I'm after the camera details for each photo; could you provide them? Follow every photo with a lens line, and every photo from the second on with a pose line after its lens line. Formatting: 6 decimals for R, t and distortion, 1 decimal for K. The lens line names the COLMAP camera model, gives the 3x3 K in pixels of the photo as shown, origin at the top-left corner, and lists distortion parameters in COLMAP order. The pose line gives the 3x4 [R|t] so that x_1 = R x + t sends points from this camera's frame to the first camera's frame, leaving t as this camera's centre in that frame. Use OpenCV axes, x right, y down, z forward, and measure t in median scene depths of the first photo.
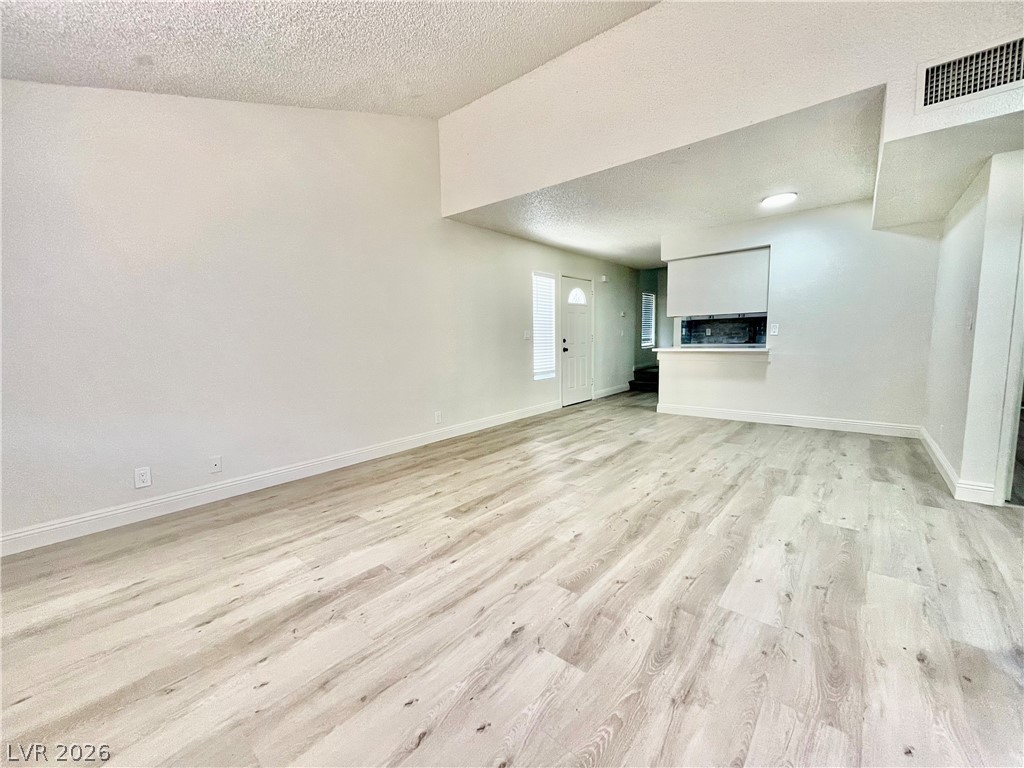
lens RADIAL K [[413.4, 0, 509.4], [0, 413.4, 386.8], [0, 0, 1]] dist [-0.003200, 0.000570]
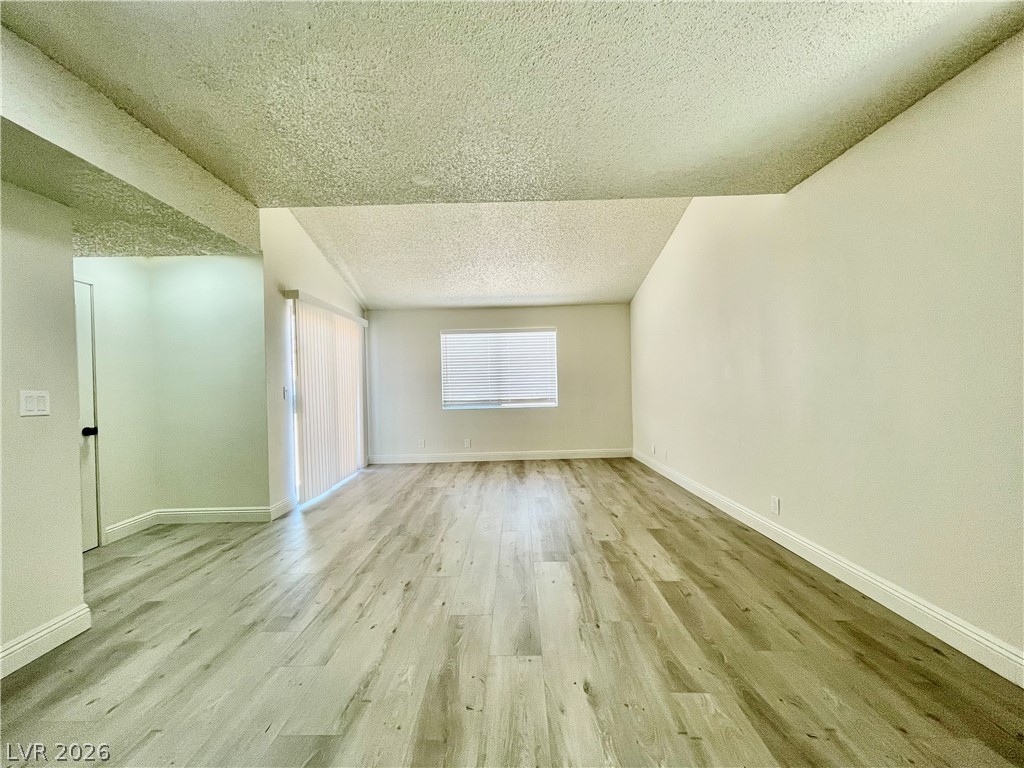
lens RADIAL K [[413.4, 0, 509.0], [0, 413.4, 387.4], [0, 0, 1]] dist [-0.003200, 0.000570]
pose [[-0.765476, 0.051020, -0.641438, 0.790697], [-0.032247, 0.992557, 0.117430, -0.245889], [0.642656, 0.110574, -0.758134, 1.703249]]
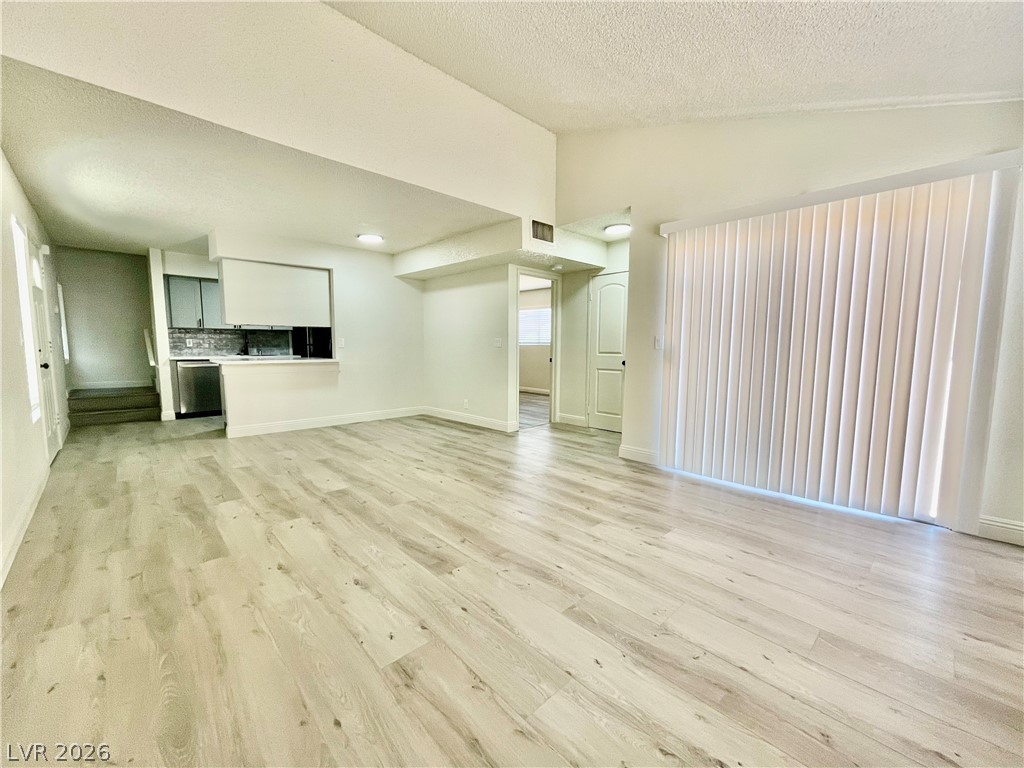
lens RADIAL K [[413.4, 0, 508.9], [0, 413.4, 385.9], [0, 0, 1]] dist [-0.003200, 0.000570]
pose [[0.106589, -0.071107, 0.991757, -0.716619], [0.109661, 0.992195, 0.059353, -0.054262], [-0.988237, 0.102430, 0.113555, 0.622250]]
